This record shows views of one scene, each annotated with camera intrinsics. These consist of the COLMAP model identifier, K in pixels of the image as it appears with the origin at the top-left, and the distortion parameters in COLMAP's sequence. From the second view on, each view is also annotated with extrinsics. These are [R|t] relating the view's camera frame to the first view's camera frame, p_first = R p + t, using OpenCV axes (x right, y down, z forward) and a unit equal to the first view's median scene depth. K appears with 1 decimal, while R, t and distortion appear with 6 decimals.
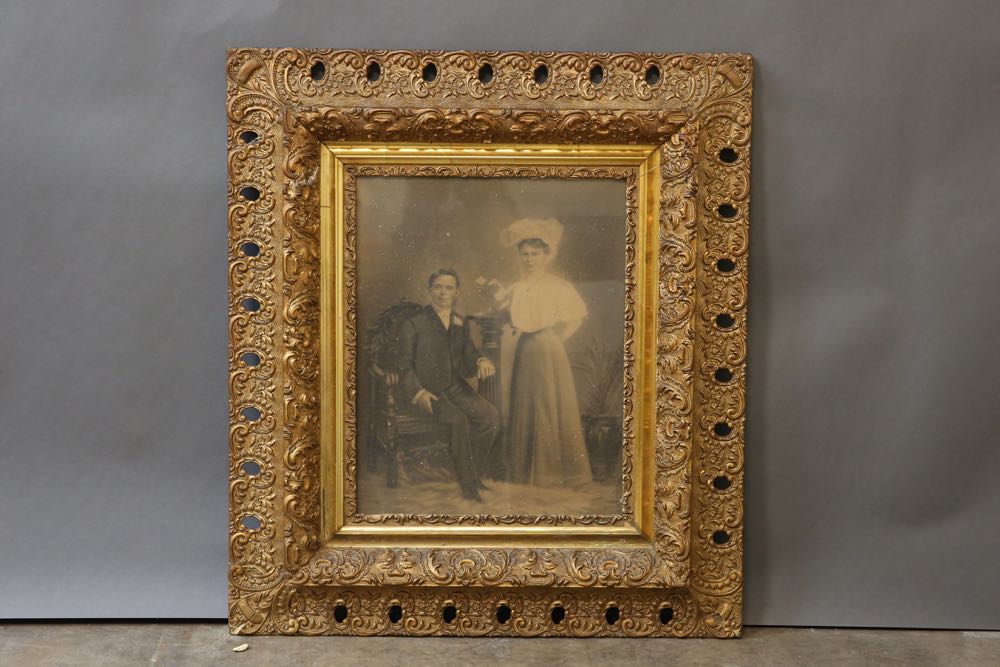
lens RADIAL K [[1663.2, 0, 500.0], [0, 1663.2, 333.2], [0, 0, 1]] dist [0.130403, 0.000000]
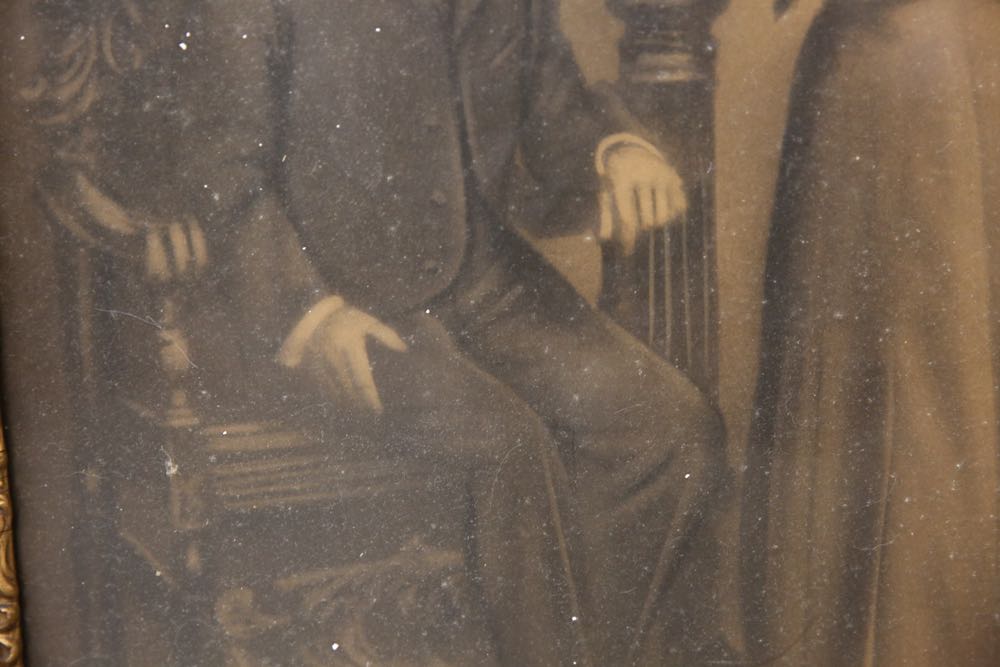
lens RADIAL K [[1754.9, 0, 503.6], [0, 1754.9, 332.6], [0, 0, 1]] dist [0.093499, 0.000000]
pose [[0.999251, -0.016540, -0.034992, -0.017754], [0.021121, 0.990635, 0.134892, 0.009591], [0.032433, -0.135530, 0.990242, 0.793386]]
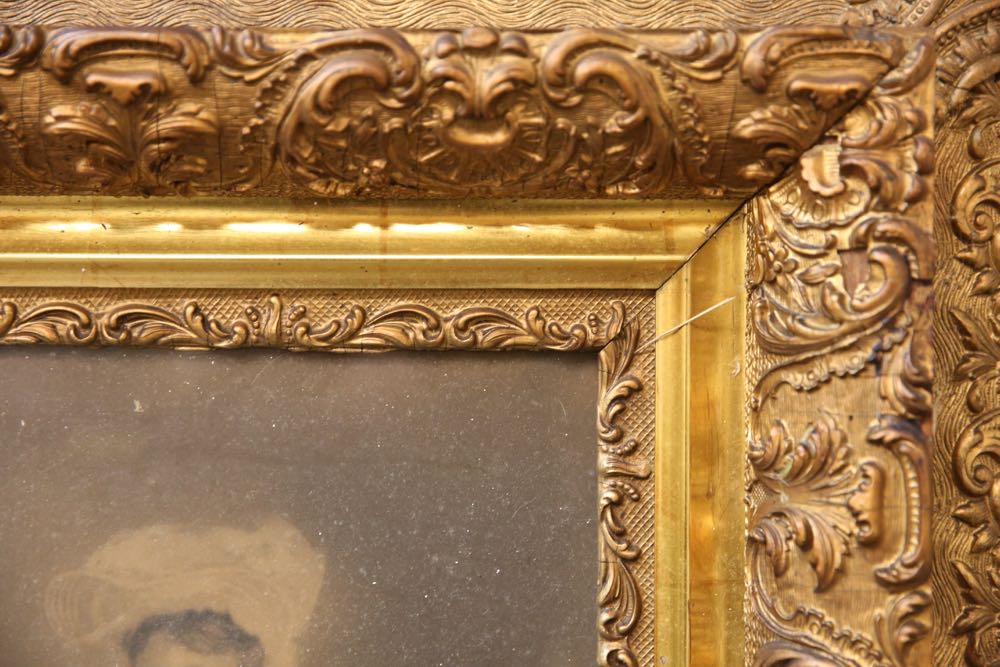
lens RADIAL K [[1754.9, 0, 501.5], [0, 1754.9, 332.5], [0, 0, 1]] dist [0.093499, 0.000000]
pose [[0.999904, -0.003289, -0.013470, 0.065563], [0.002211, 0.996847, -0.079312, -0.075711], [0.013689, 0.079274, 0.996759, 0.756891]]
